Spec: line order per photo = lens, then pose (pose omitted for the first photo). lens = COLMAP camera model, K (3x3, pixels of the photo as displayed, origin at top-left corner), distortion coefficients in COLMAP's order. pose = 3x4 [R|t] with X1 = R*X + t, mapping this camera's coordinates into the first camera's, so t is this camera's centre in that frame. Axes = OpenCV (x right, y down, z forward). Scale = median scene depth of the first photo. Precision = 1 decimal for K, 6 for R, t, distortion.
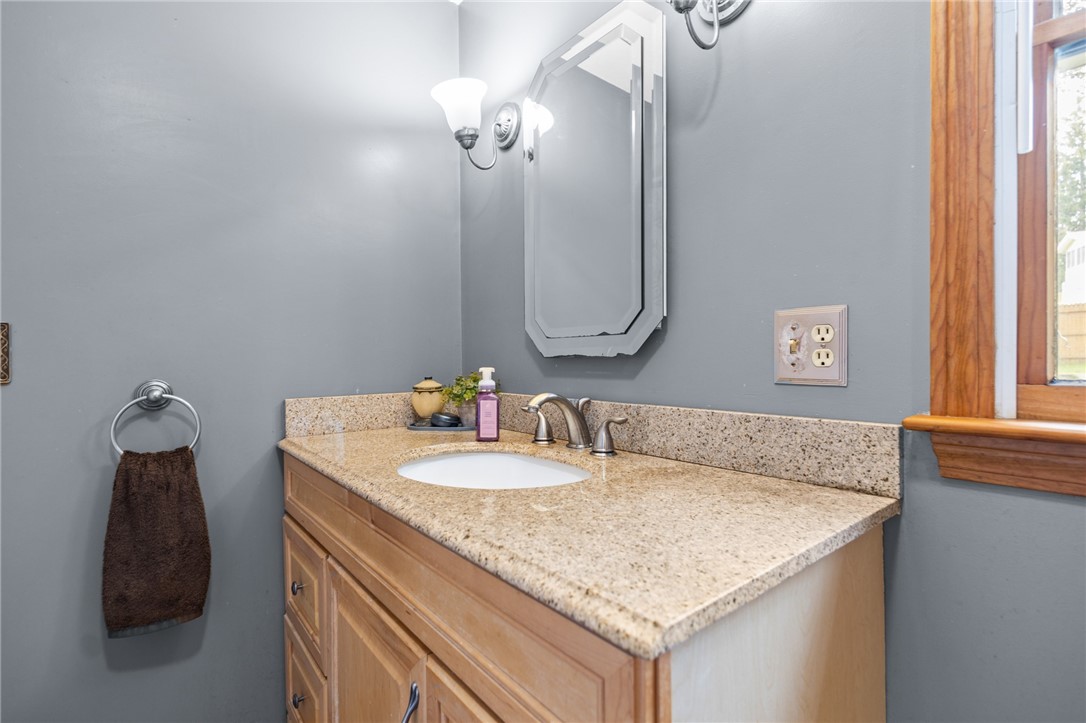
lens RADIAL K [[513.3, 0, 547.2], [0, 513.3, 359.5], [0, 0, 1]] dist [0.006349, -0.000034]
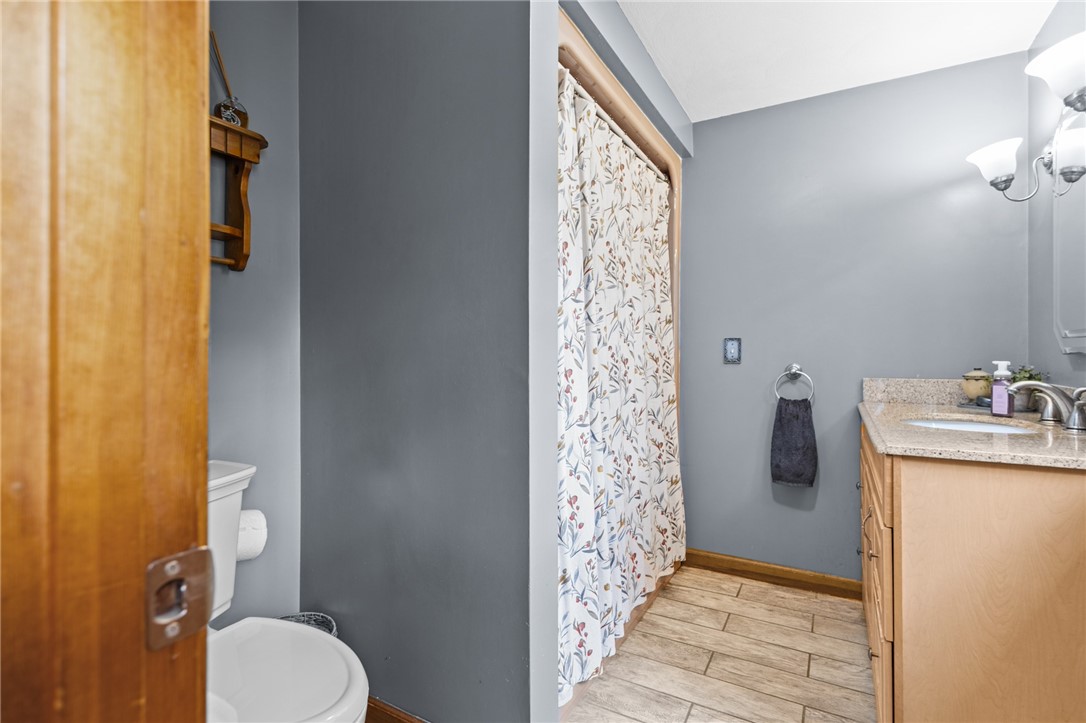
lens RADIAL K [[513.3, 0, 547.2], [0, 513.3, 359.5], [0, 0, 1]] dist [0.006349, -0.000034]
pose [[0.370298, 0.017833, -0.928742, 0.706714], [-0.004209, 0.999838, 0.017520, -0.007551], [0.928903, -0.002579, 0.370313, -0.601866]]
